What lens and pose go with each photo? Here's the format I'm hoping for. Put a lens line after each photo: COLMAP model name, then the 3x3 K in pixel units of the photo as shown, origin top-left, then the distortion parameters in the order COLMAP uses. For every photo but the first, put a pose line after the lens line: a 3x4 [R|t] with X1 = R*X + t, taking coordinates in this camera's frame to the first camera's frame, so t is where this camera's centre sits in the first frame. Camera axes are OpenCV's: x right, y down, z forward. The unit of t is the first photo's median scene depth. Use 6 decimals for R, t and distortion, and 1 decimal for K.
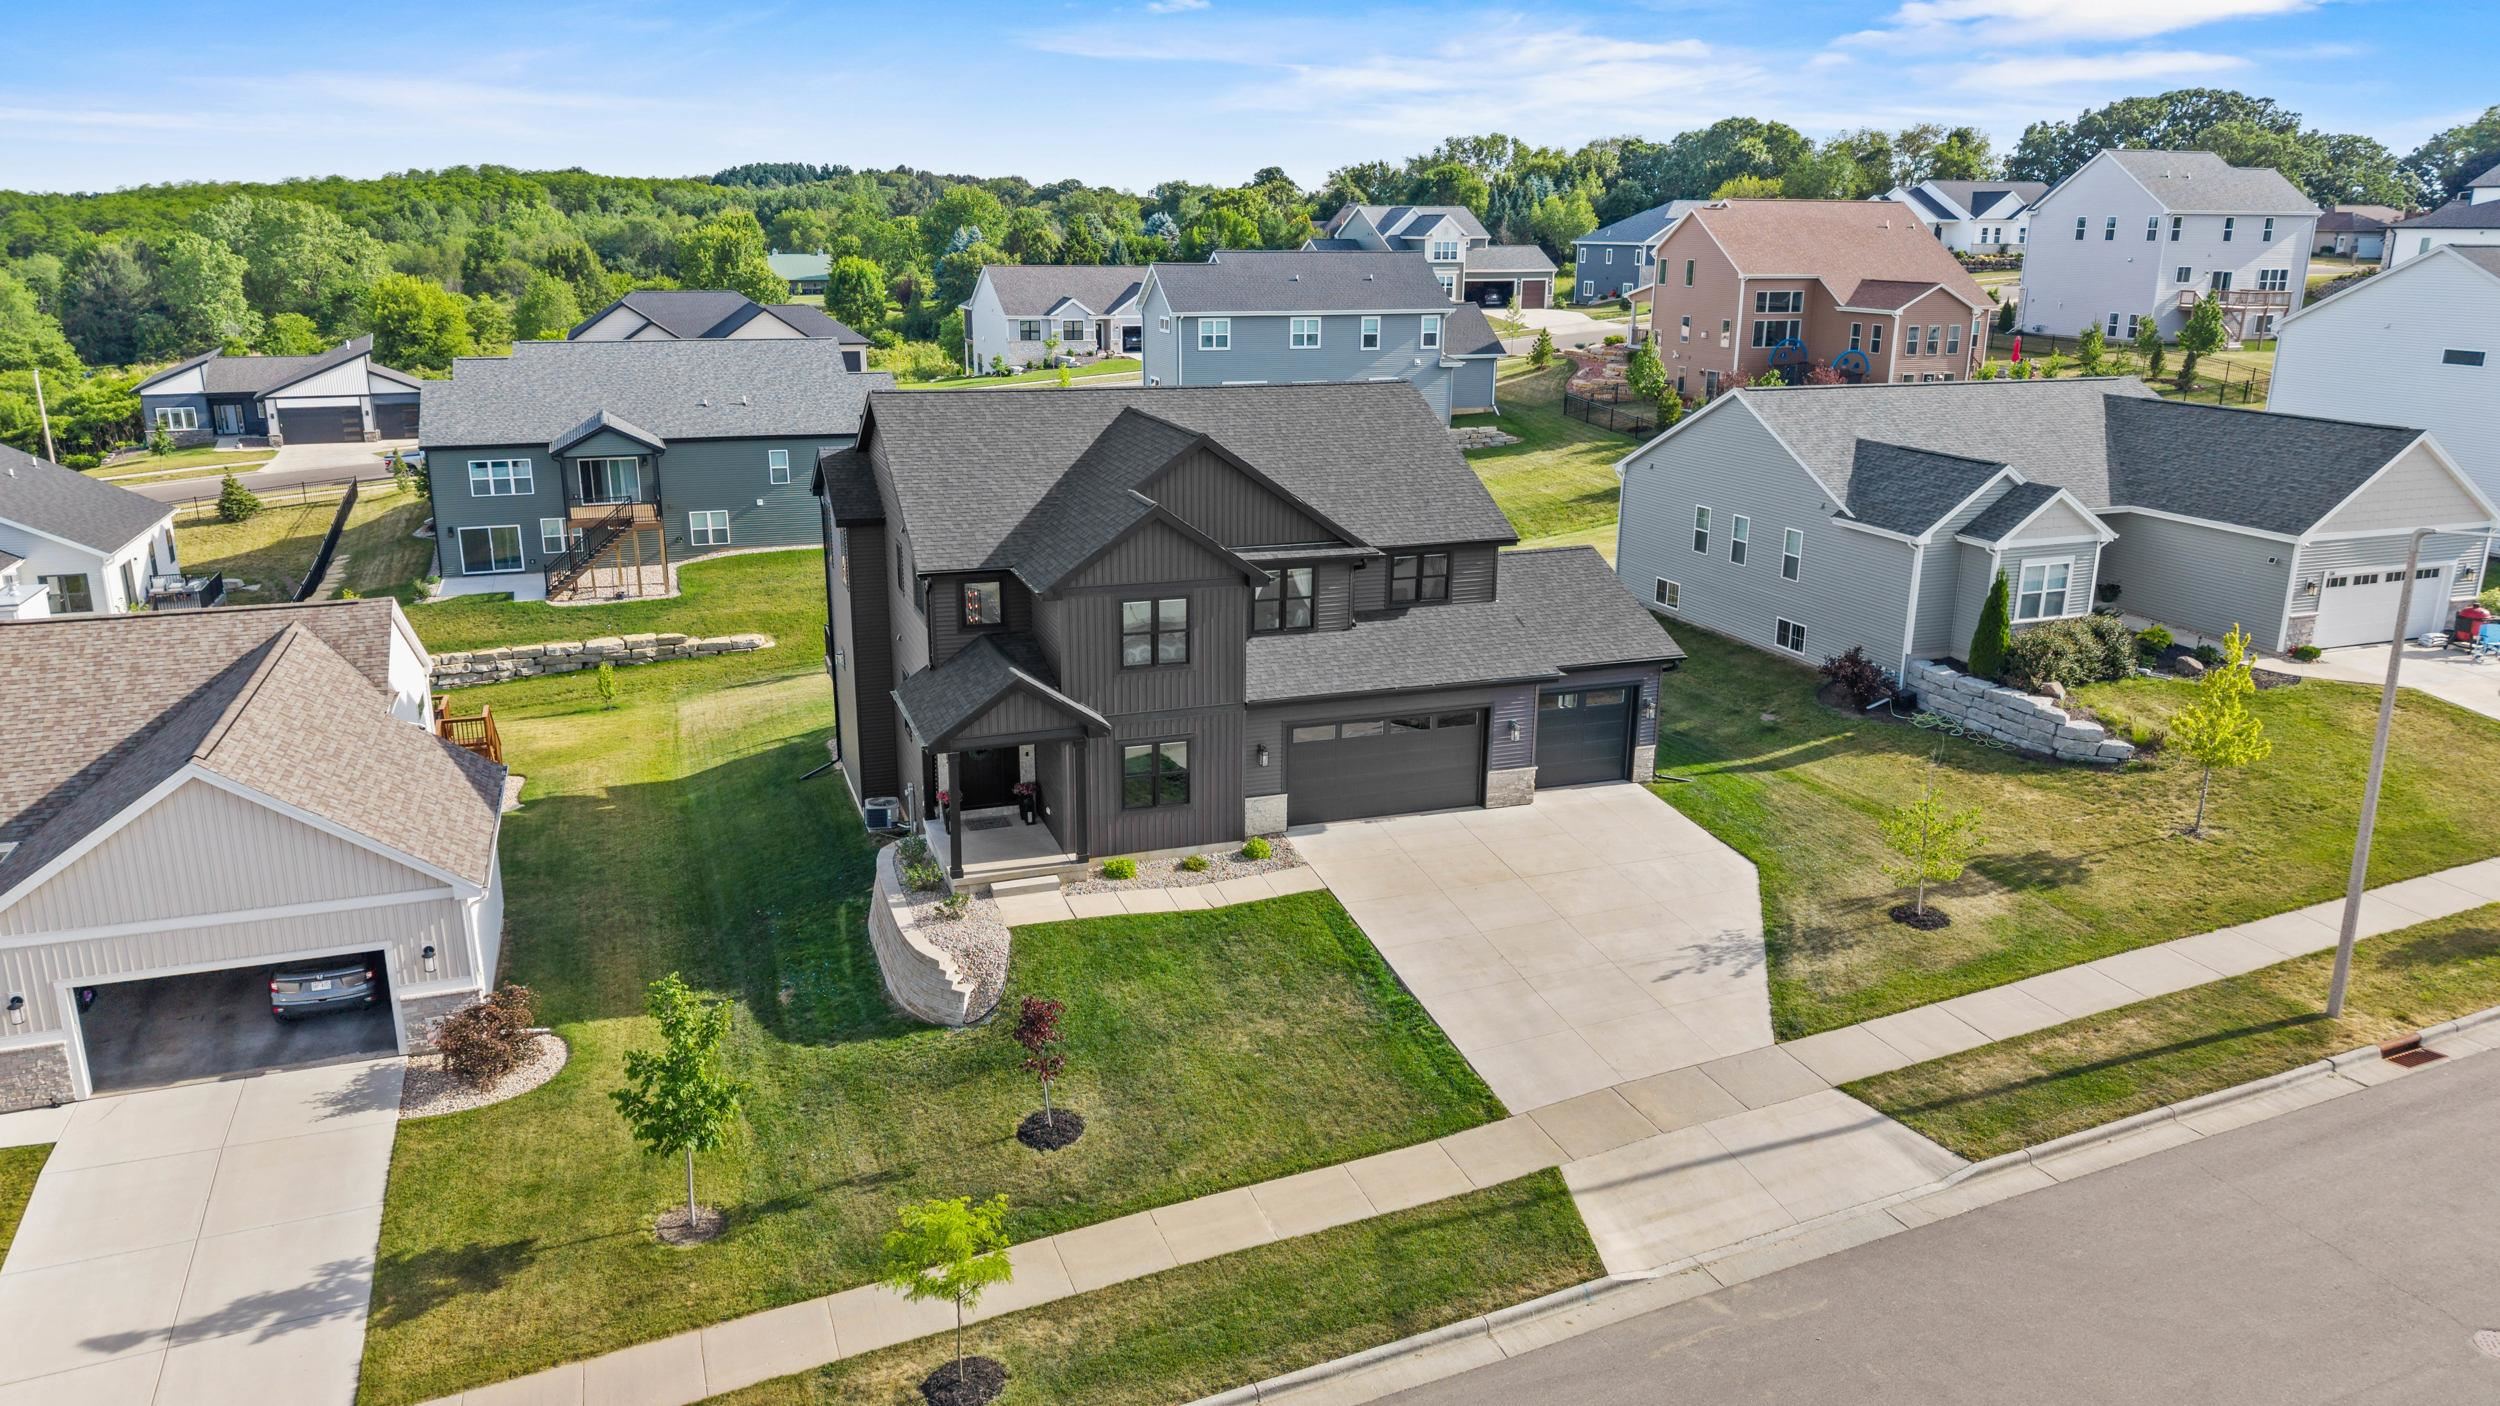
lens RADIAL K [[1689.7, 0, 1250.0], [0, 1689.7, 703.0], [0, 0, 1]] dist [0.016517, -0.011250]
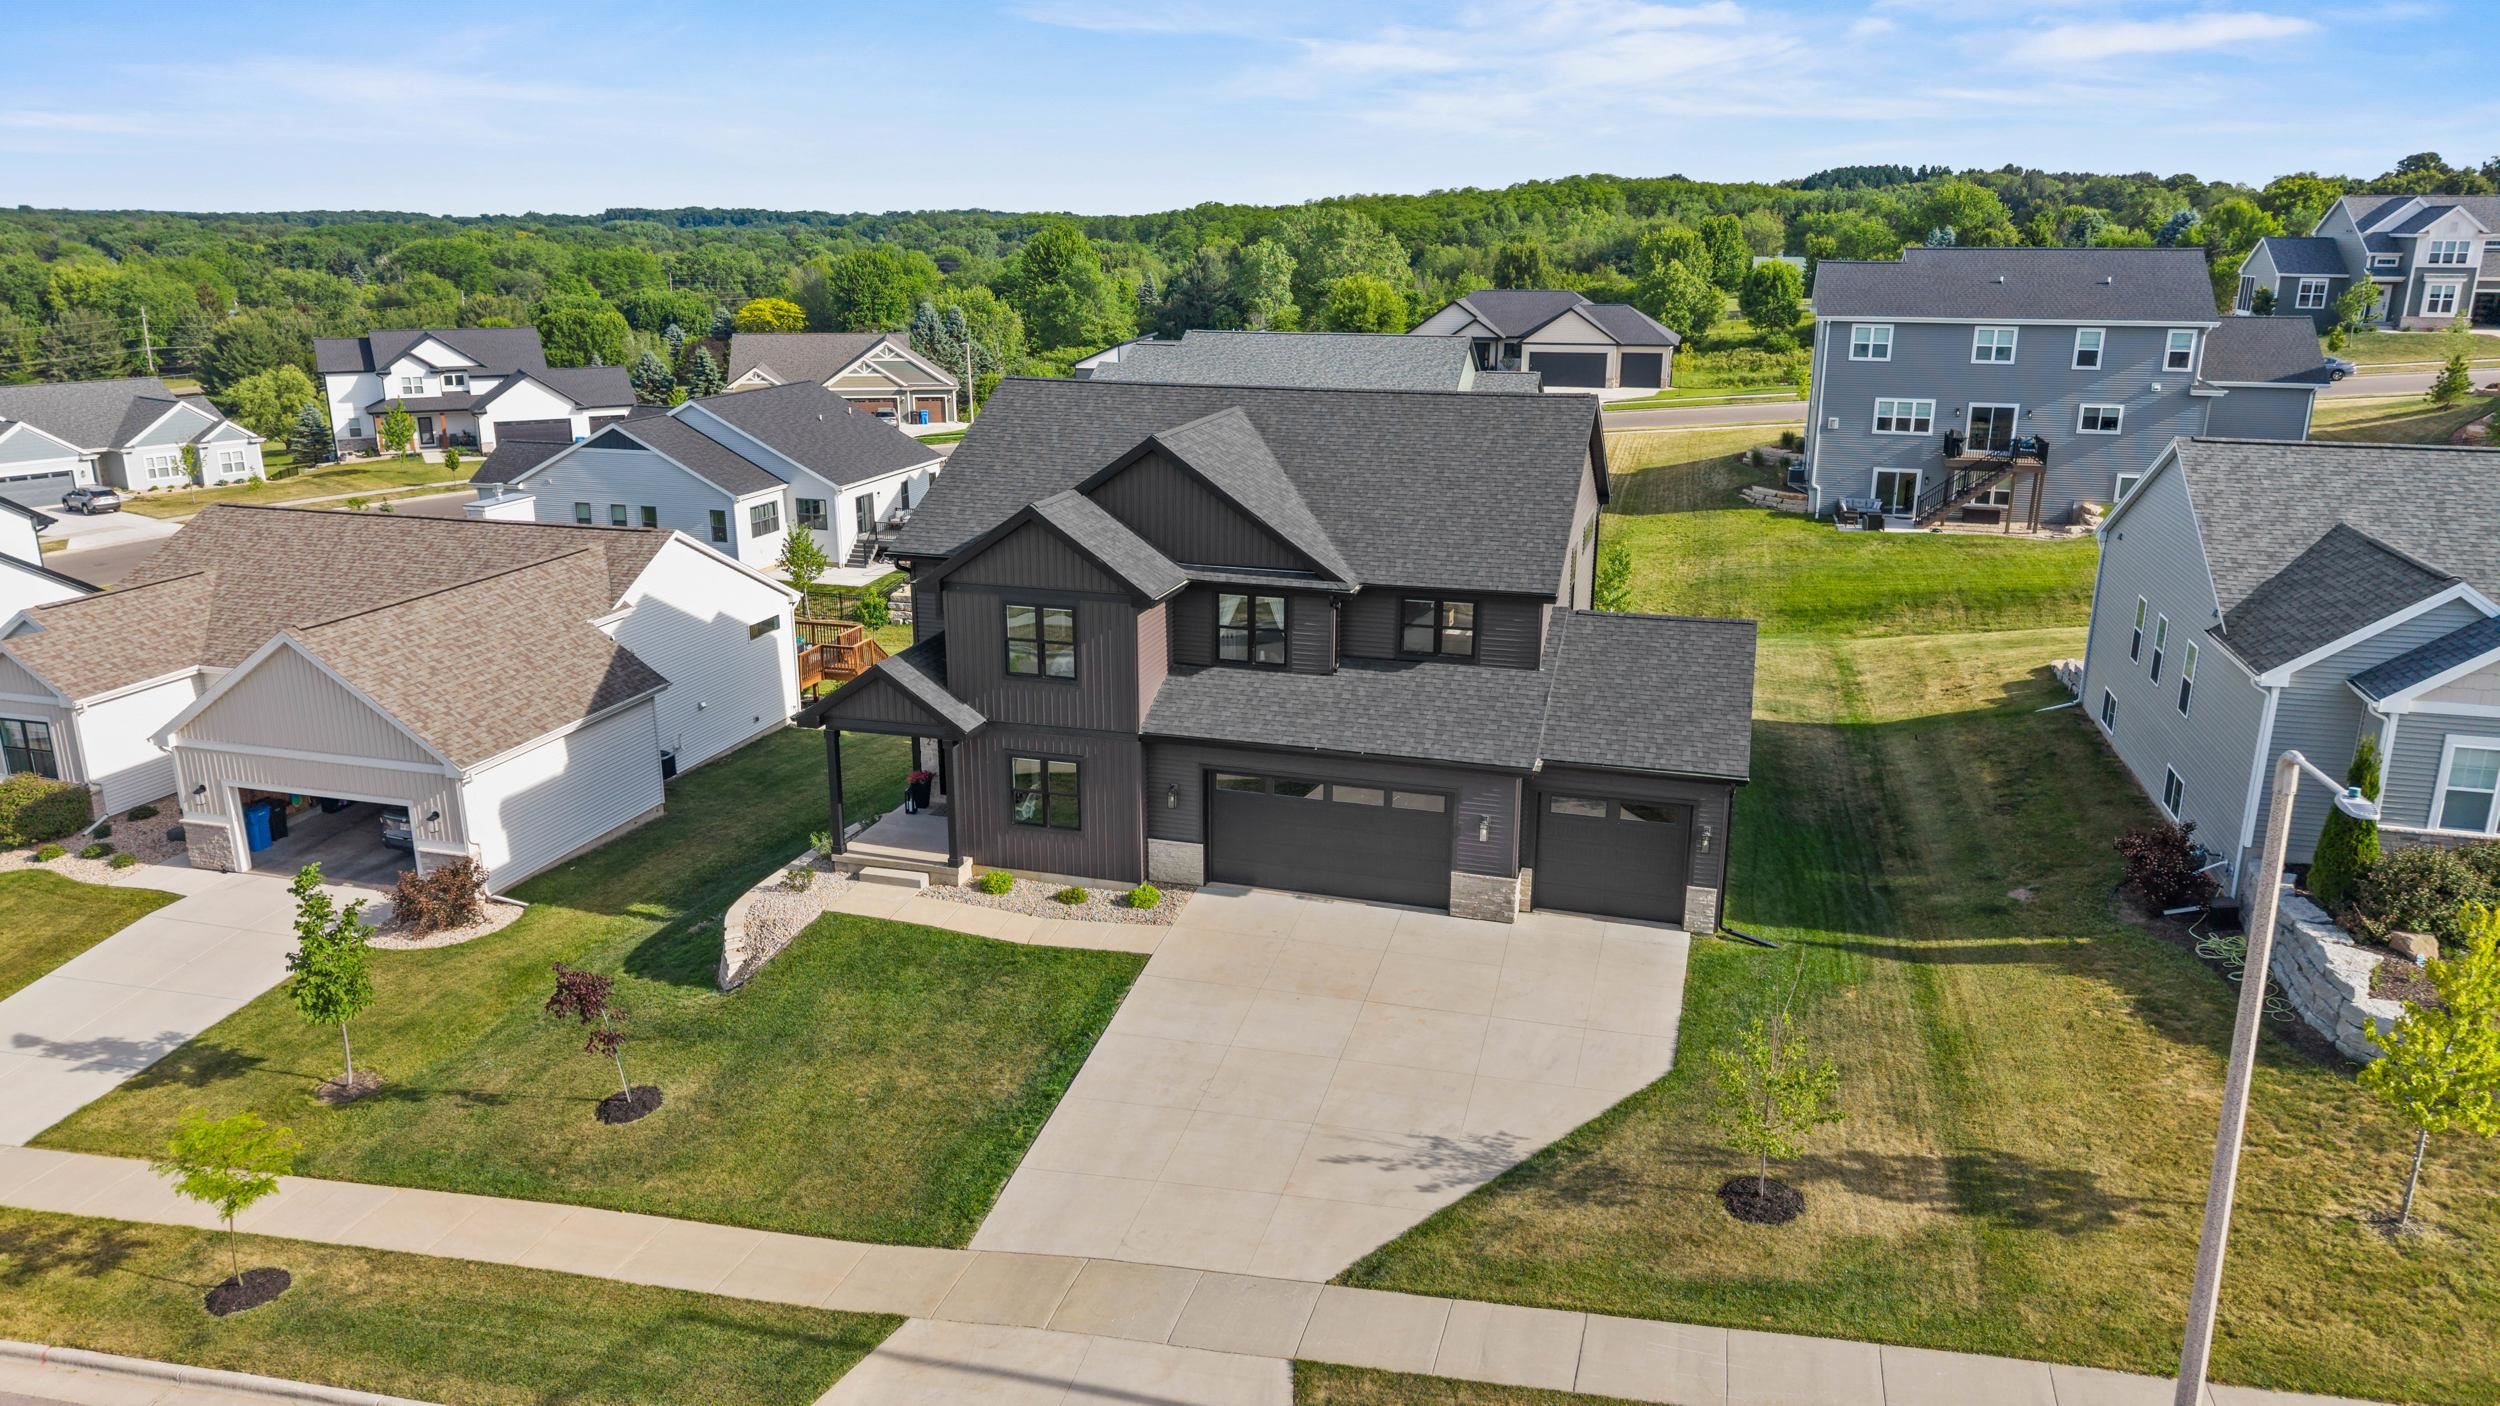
lens RADIAL K [[1675.6, 0, 1252.2], [0, 1675.6, 699.4], [0, 0, 1]] dist [0.018729, -0.015887]
pose [[0.809508, 0.156091, -0.565979, 0.485823], [-0.157626, 0.986399, 0.046590, -0.061442], [0.565554, 0.051498, 0.823102, 0.258353]]
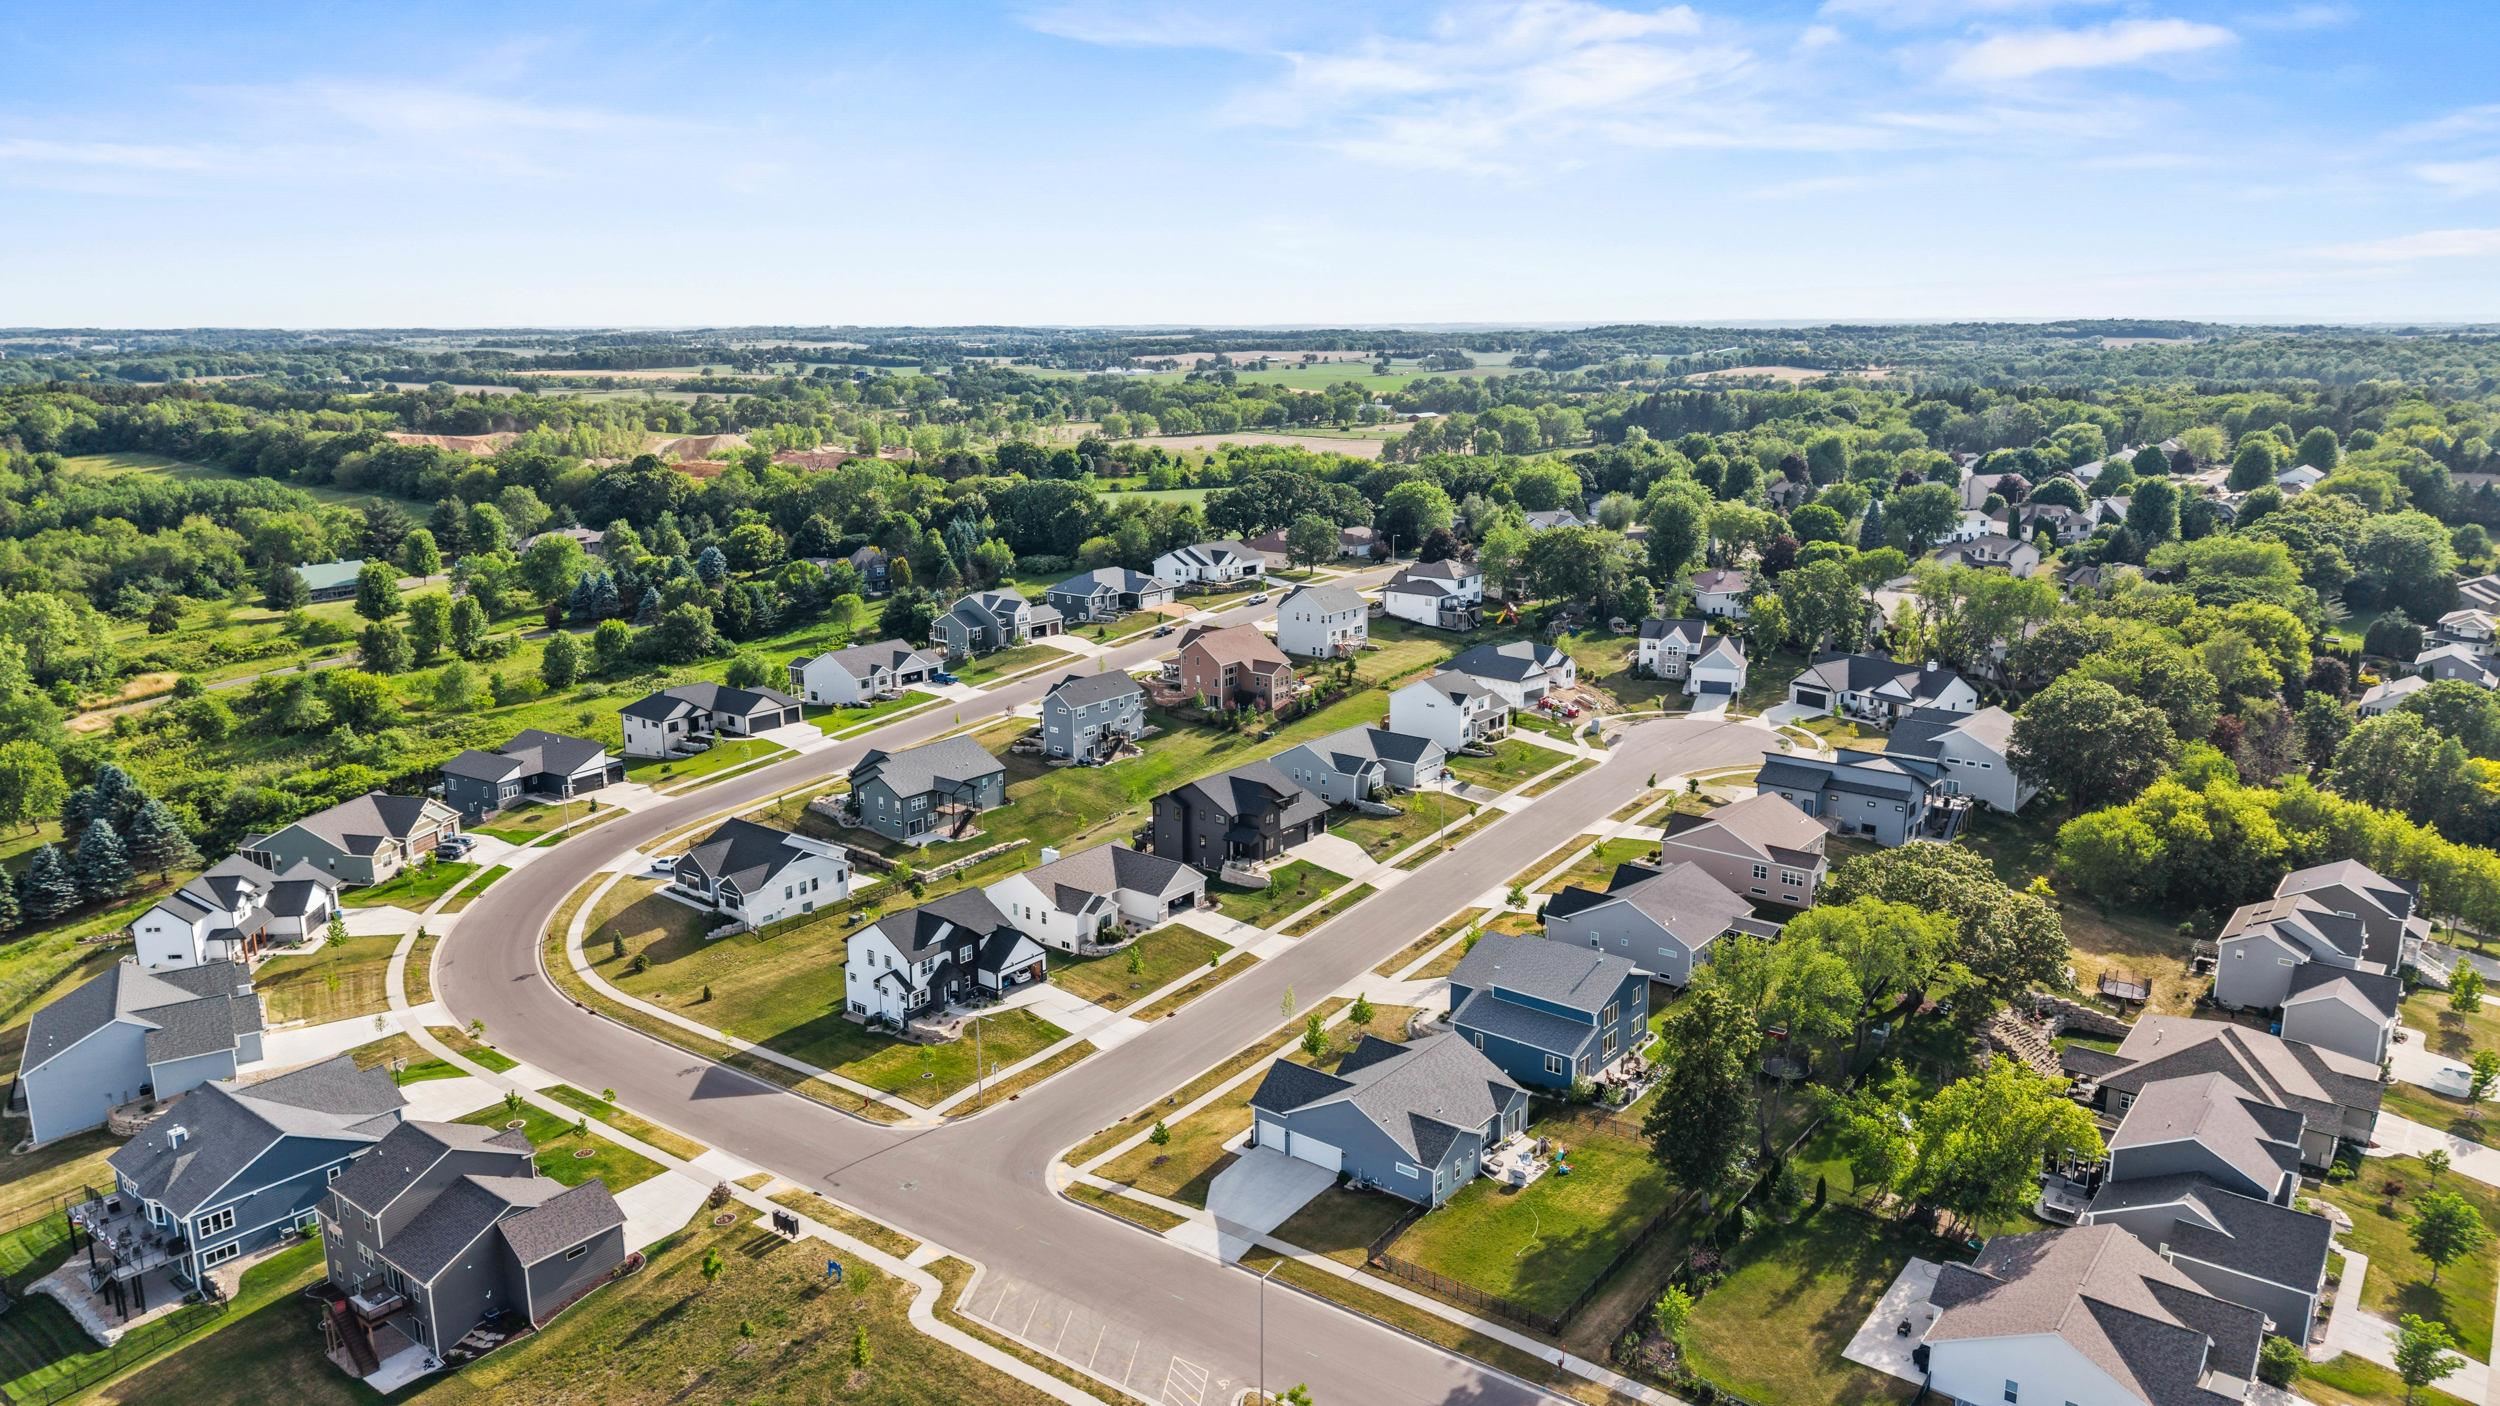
lens RADIAL K [[1675.6, 0, 1252.2], [0, 1675.6, 699.4], [0, 0, 1]] dist [0.018729, -0.015887]
pose [[0.852756, -0.130114, 0.505844, -2.536337], [0.155874, 0.987739, -0.008706, -0.351342], [-0.498509, 0.086272, 0.862581, -3.402055]]
